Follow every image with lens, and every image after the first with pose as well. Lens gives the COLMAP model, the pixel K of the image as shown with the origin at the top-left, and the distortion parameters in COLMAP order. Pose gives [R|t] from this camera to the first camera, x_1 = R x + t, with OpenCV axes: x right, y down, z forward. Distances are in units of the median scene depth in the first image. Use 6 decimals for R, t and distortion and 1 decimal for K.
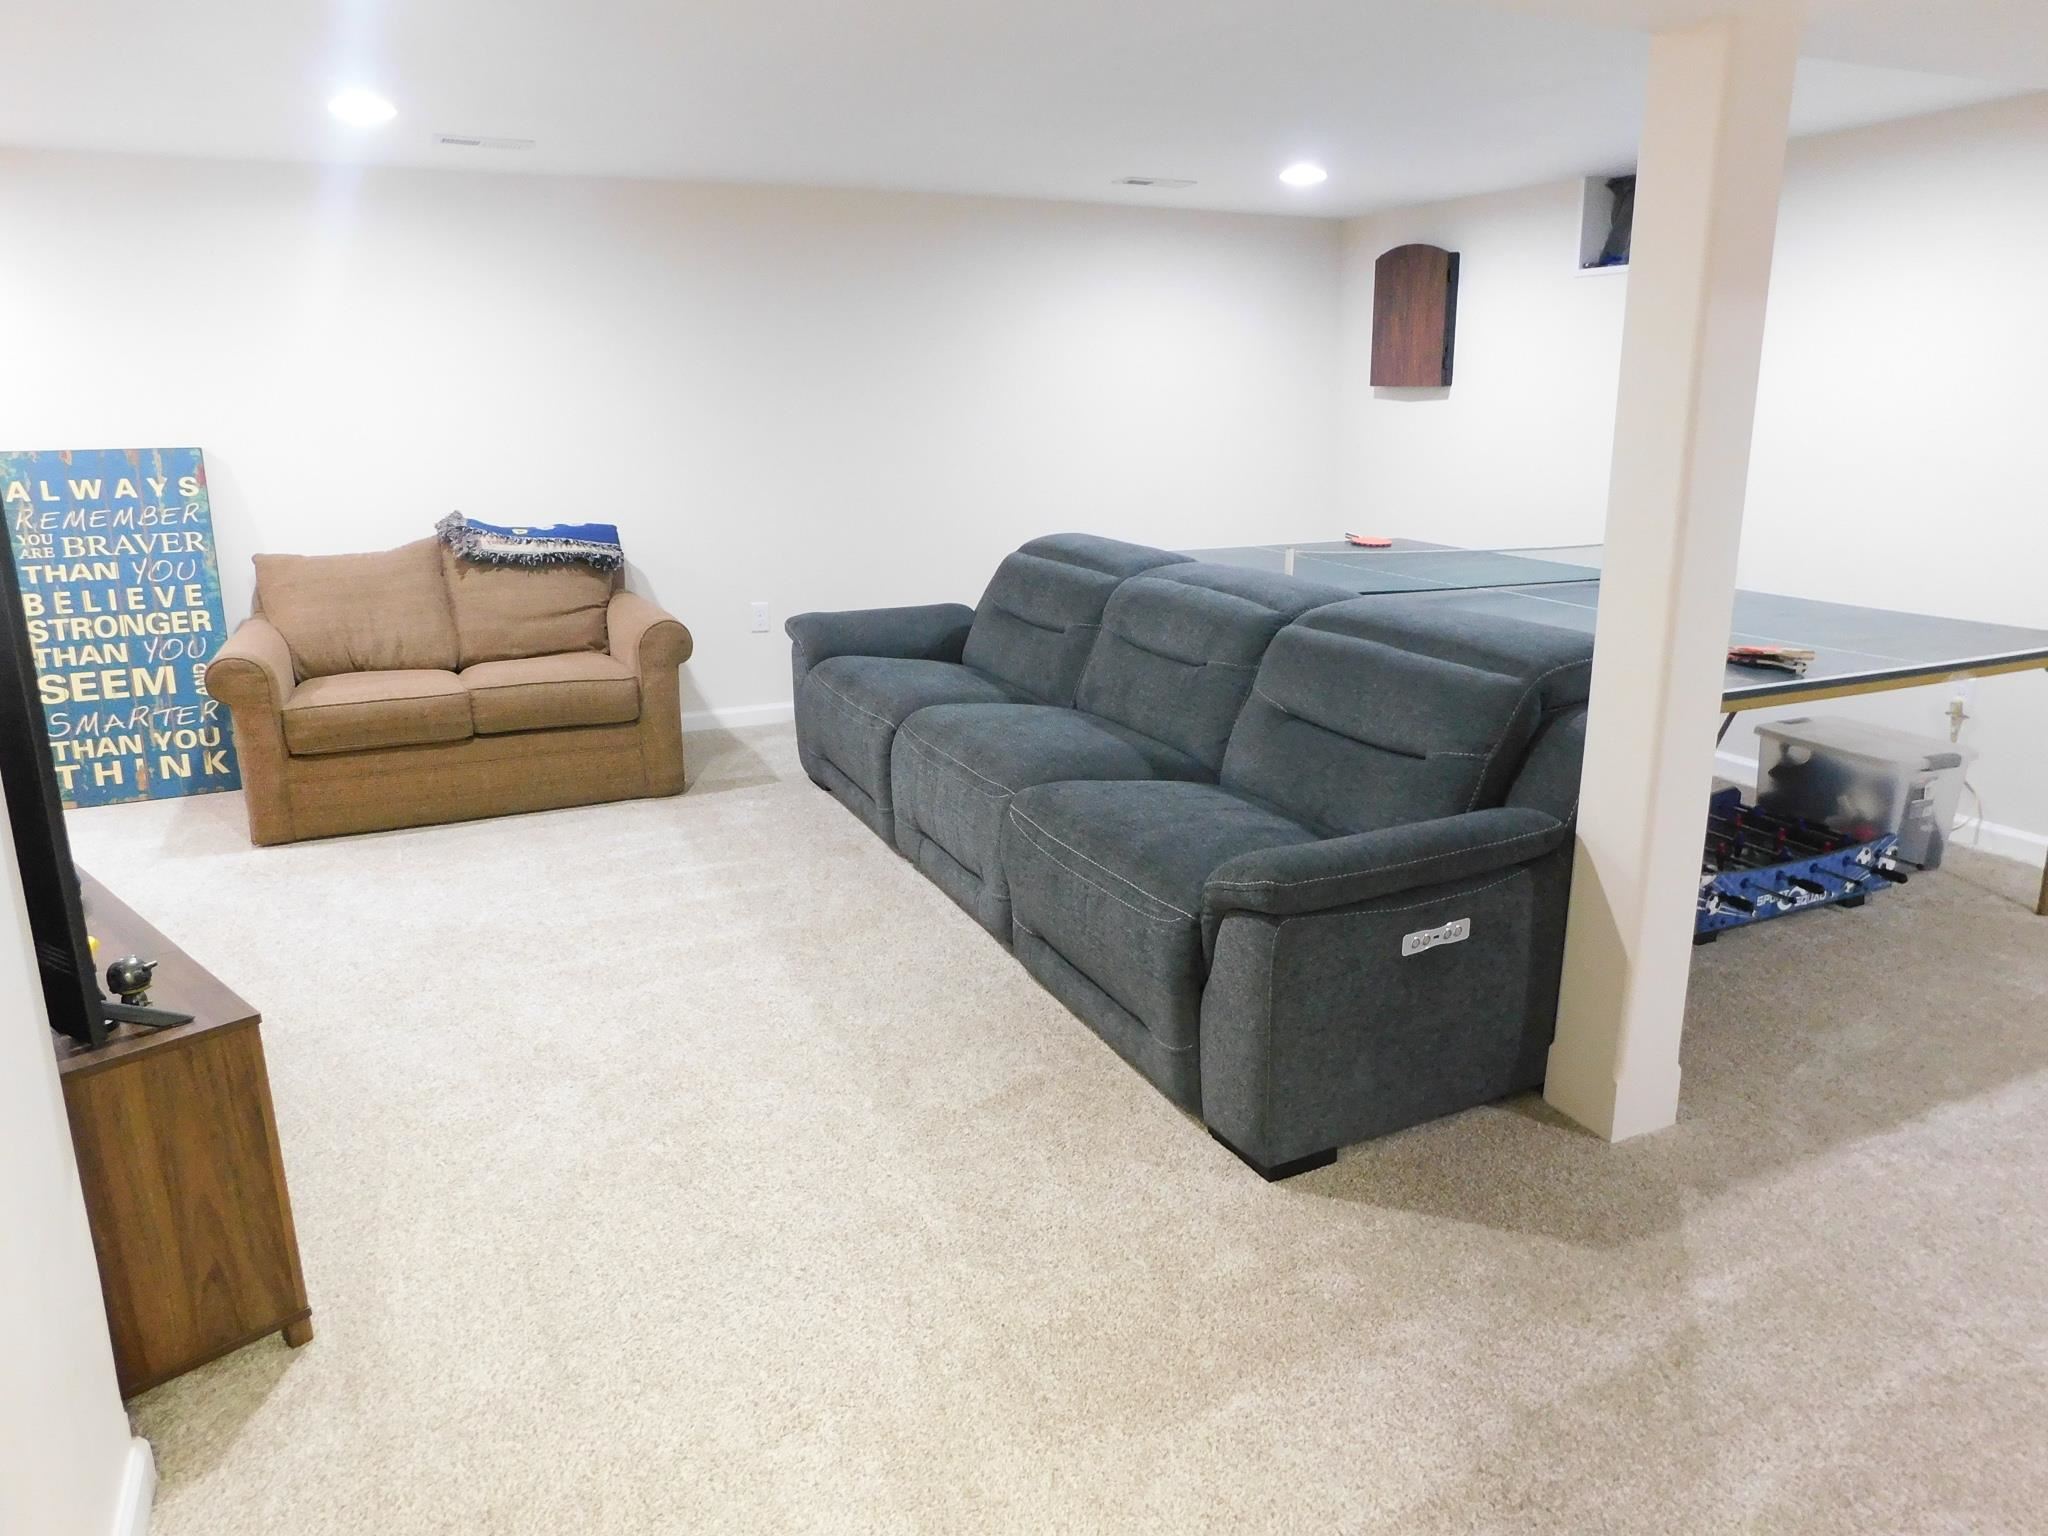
lens RADIAL K [[1371.2, 0, 1032.9], [0, 1371.2, 764.0], [0, 0, 1]] dist [-0.049414, 0.049197]
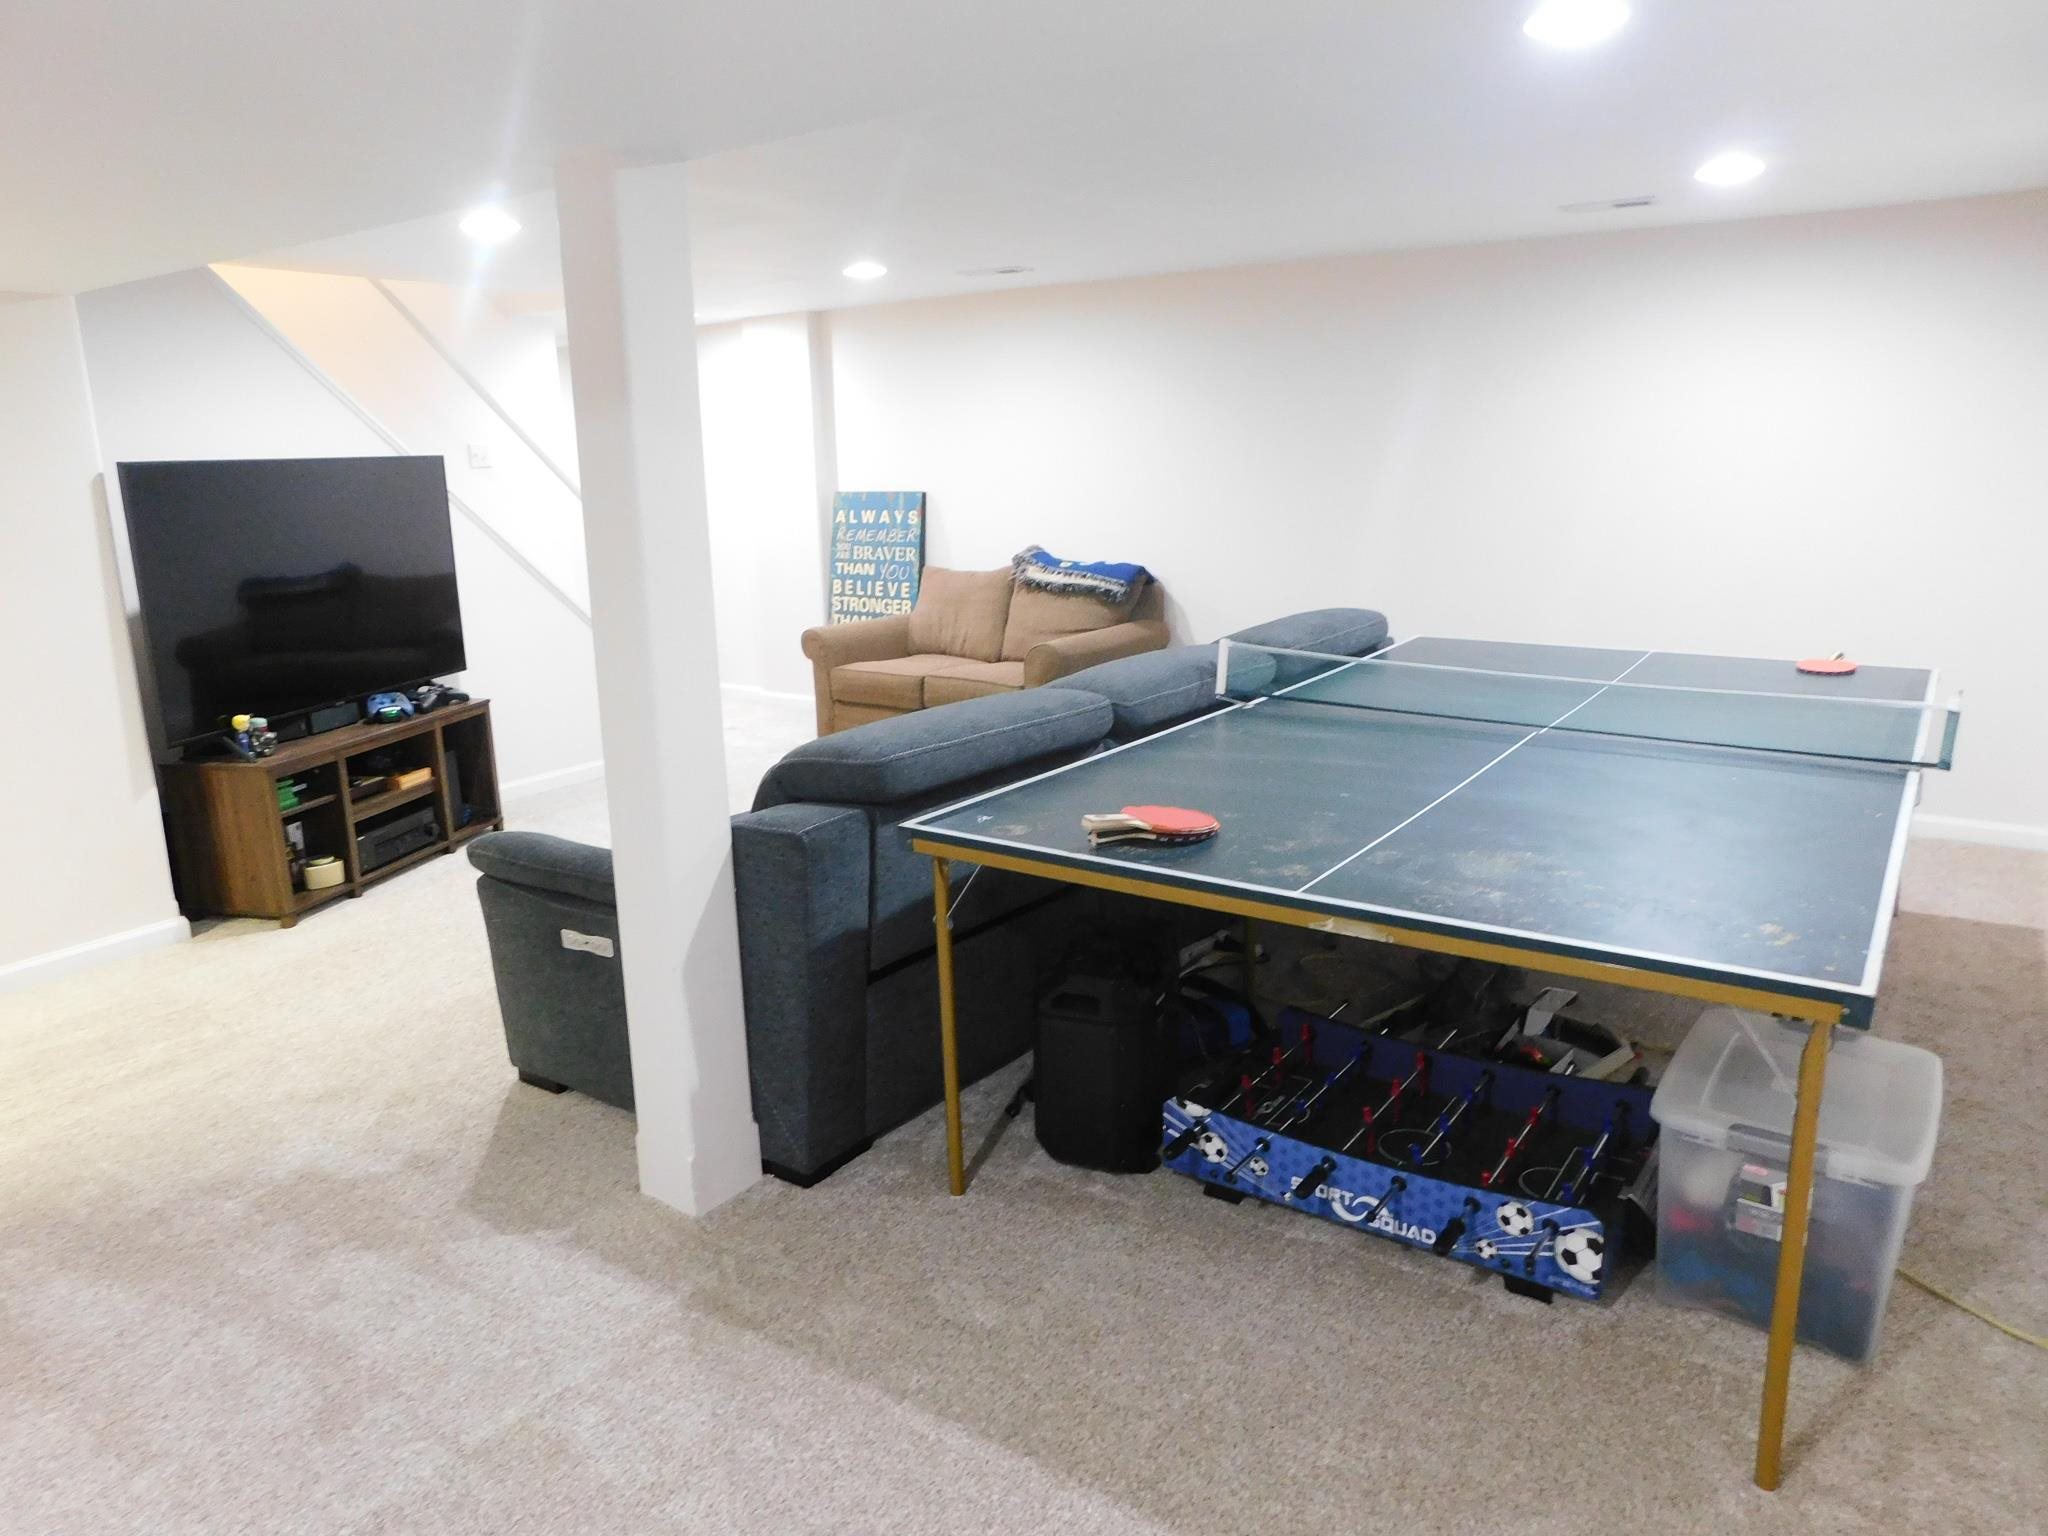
lens RADIAL K [[1371.2, 0, 1025.6], [0, 1371.2, 770.5], [0, 0, 1]] dist [-0.049414, 0.049197]
pose [[0.509628, 0.197879, -0.837331, 0.754925], [-0.208053, 0.972655, 0.103231, -0.116943], [0.834861, 0.121600, 0.536861, 0.336435]]
